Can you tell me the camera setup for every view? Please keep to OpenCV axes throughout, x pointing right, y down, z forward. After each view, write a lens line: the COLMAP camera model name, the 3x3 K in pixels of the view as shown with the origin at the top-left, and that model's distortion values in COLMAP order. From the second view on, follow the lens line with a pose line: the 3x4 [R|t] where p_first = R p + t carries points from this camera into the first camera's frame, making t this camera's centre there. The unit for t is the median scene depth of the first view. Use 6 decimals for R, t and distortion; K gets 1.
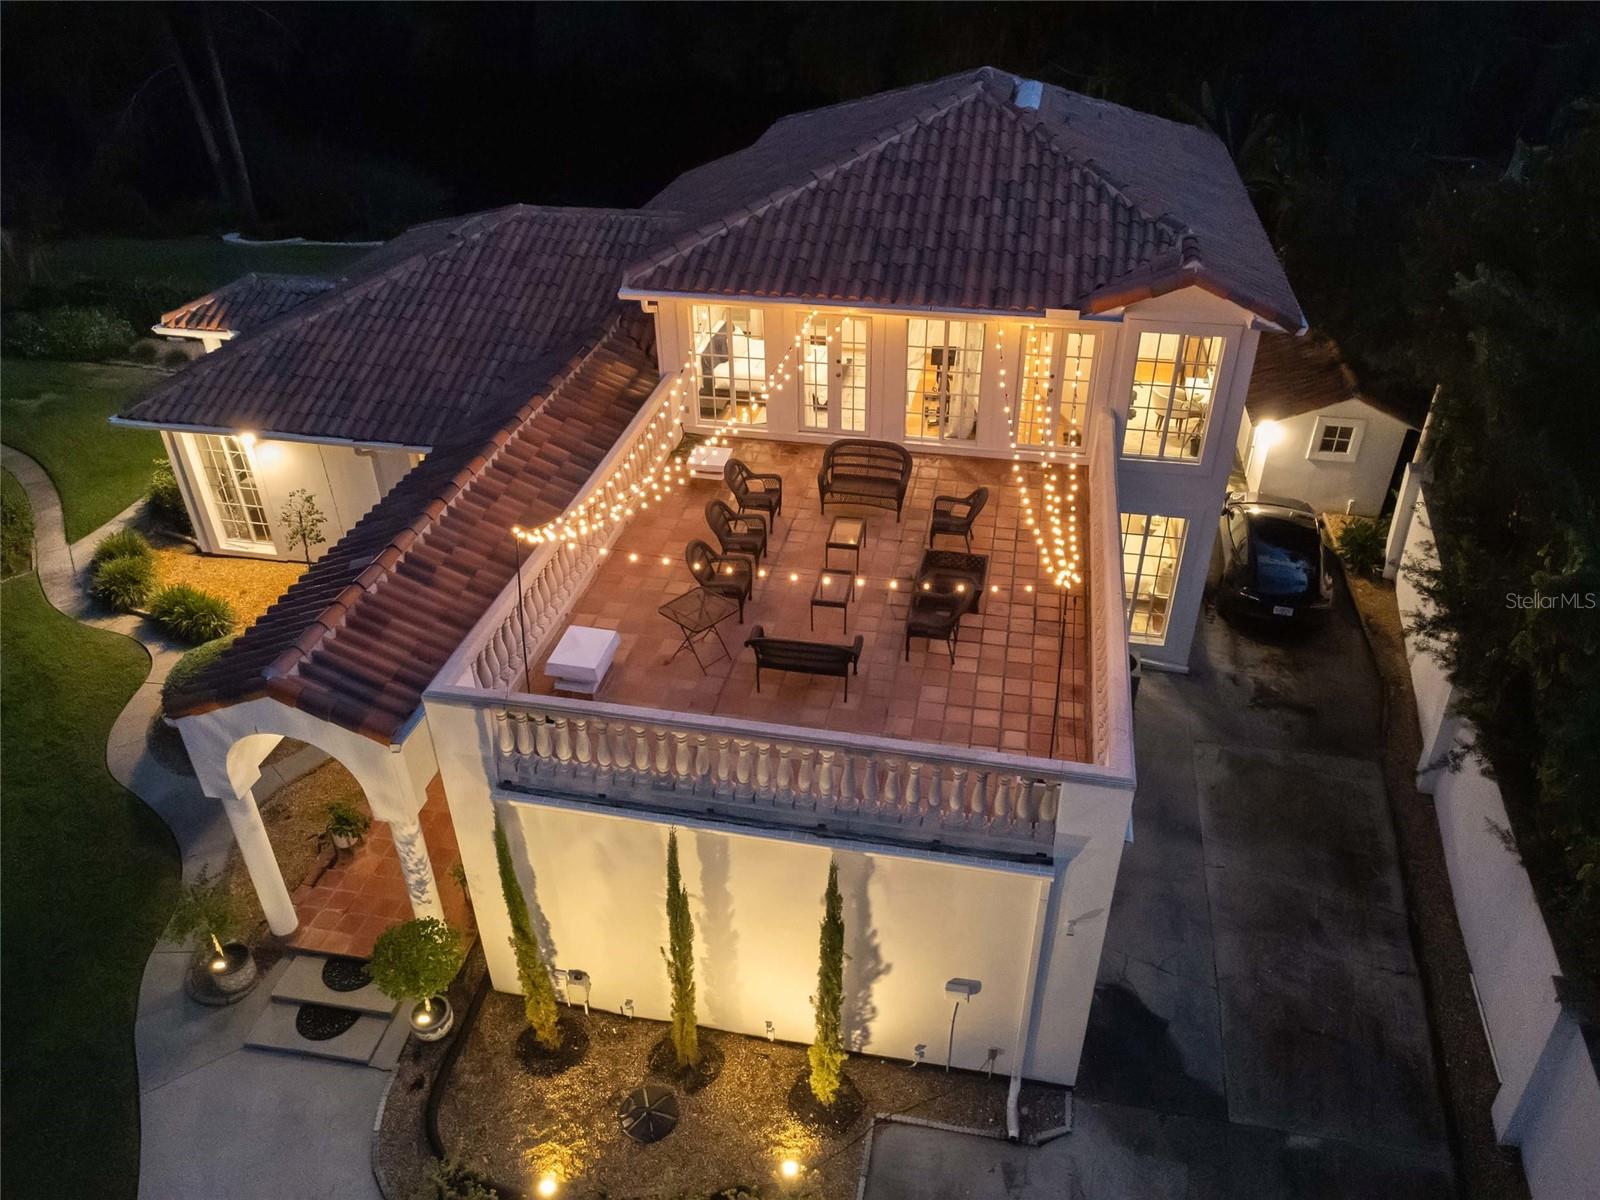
lens RADIAL K [[1160.7, 0, 800.0], [0, 1160.7, 600.0], [0, 0, 1]] dist [0.019113, 0.001300]
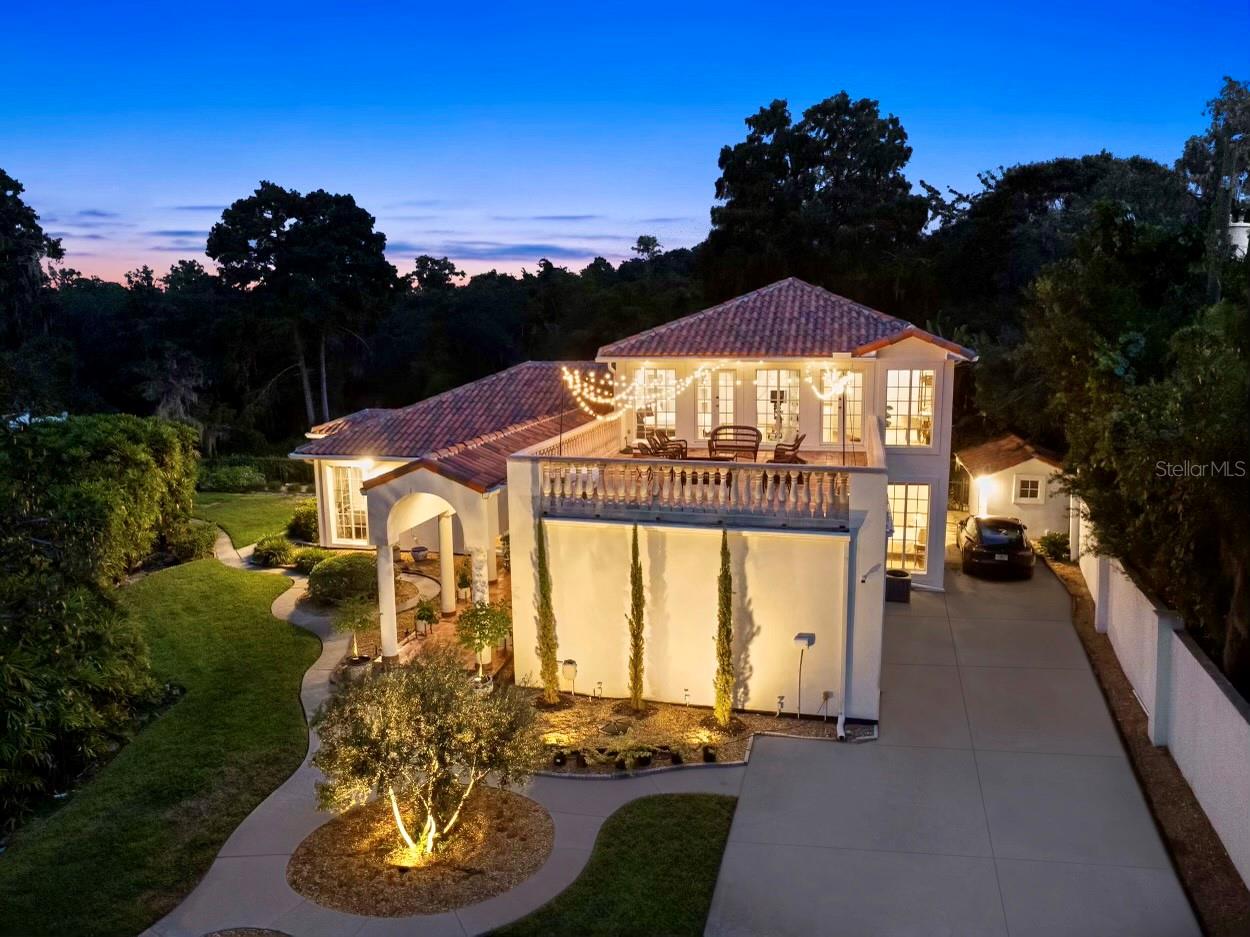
lens RADIAL K [[906.8, 0, 625.0], [0, 906.8, 468.5], [0, 0, 1]] dist [0.019113, 0.001300]
pose [[0.998796, 0.003674, -0.048916, -0.040228], [-0.023063, 0.915271, -0.402178, 0.464540], [0.043294, 0.402822, 0.914254, -0.226860]]
